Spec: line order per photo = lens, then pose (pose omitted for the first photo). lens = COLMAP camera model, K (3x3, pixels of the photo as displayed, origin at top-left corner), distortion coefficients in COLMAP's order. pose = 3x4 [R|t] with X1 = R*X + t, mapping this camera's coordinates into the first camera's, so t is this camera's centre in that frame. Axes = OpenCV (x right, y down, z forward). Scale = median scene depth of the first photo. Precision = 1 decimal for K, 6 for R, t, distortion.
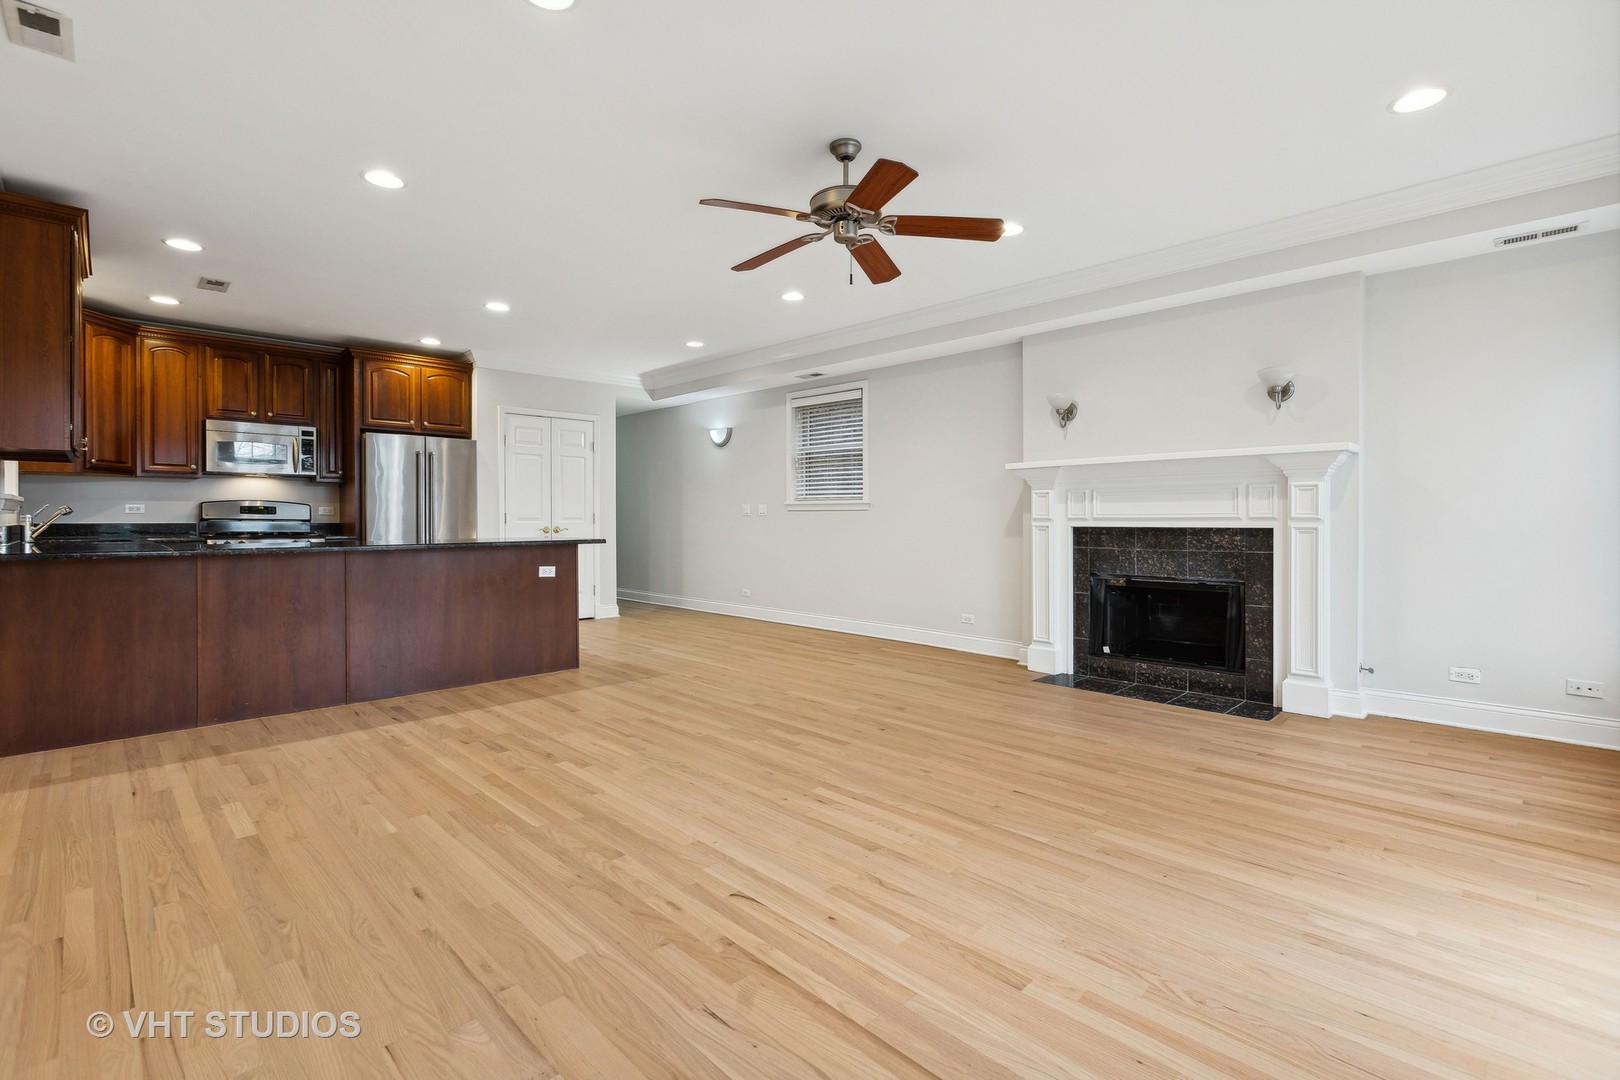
lens RADIAL K [[730.5, 0, 804.5], [0, 730.5, 530.5], [0, 0, 1]] dist [0.002123, -0.000853]
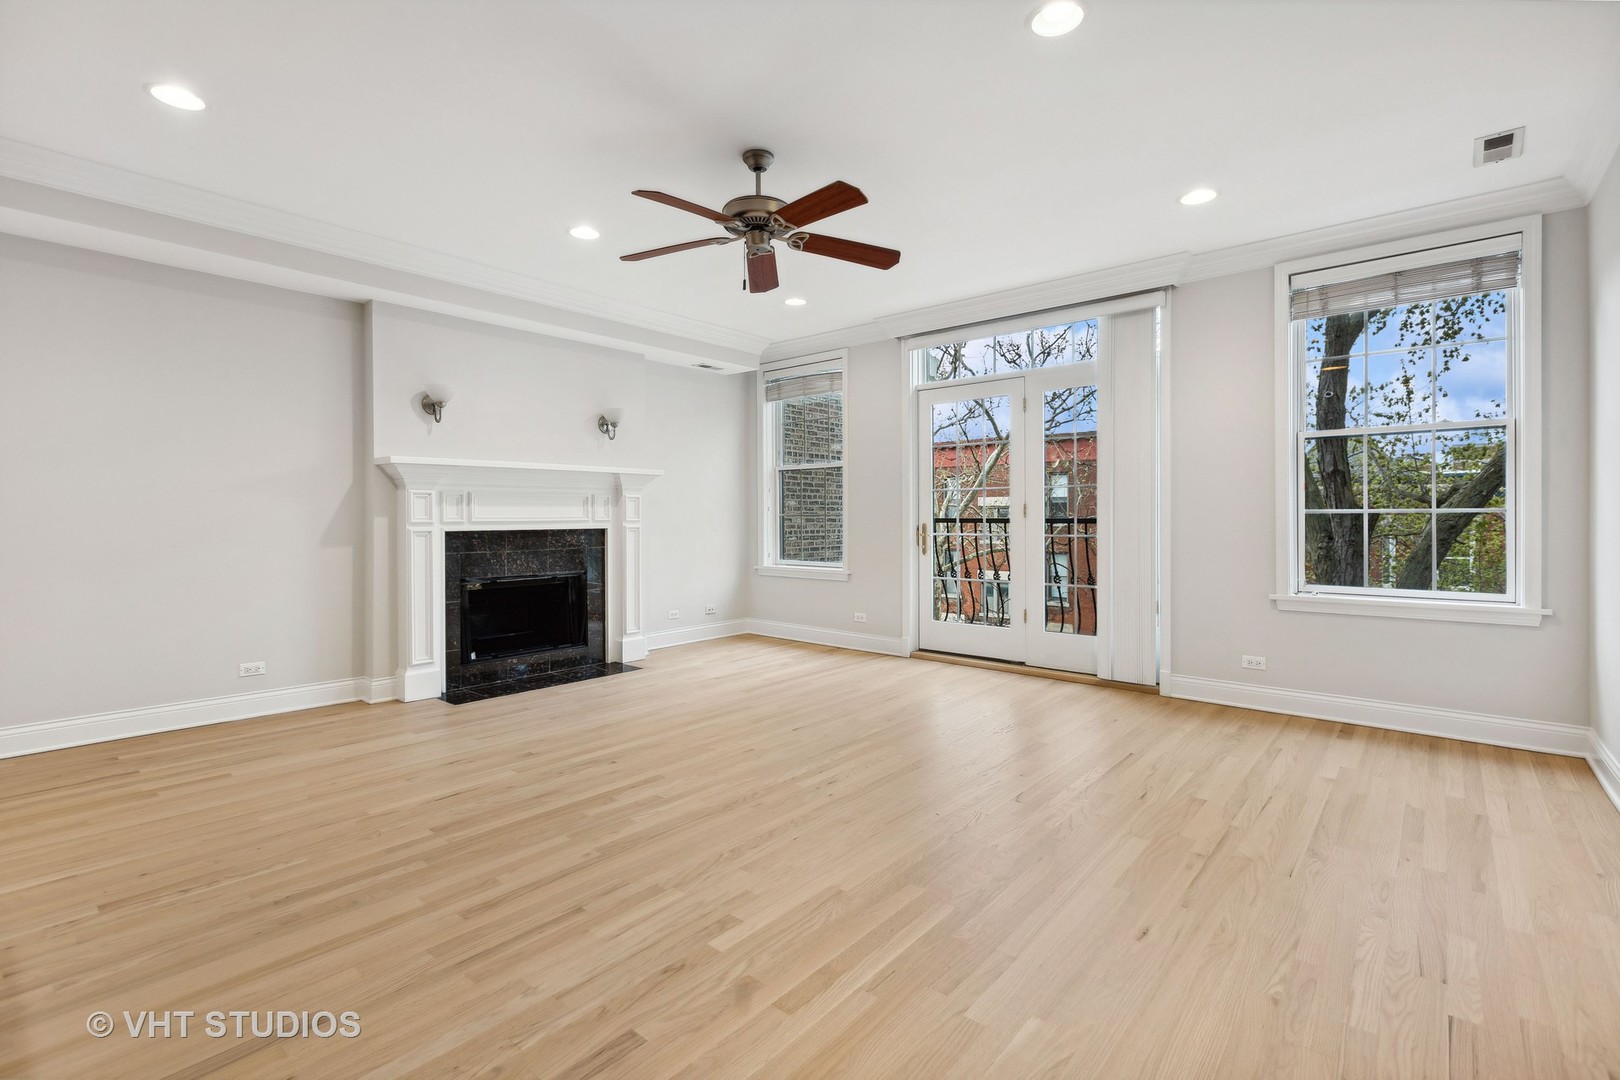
lens RADIAL K [[730.5, 0, 804.3], [0, 730.5, 524.8], [0, 0, 1]] dist [0.002123, -0.000853]
pose [[-0.076052, -0.009886, 0.997055, -0.825242], [0.019900, 0.999737, 0.011431, -0.021011], [-0.996905, 0.020711, -0.075835, 0.870415]]
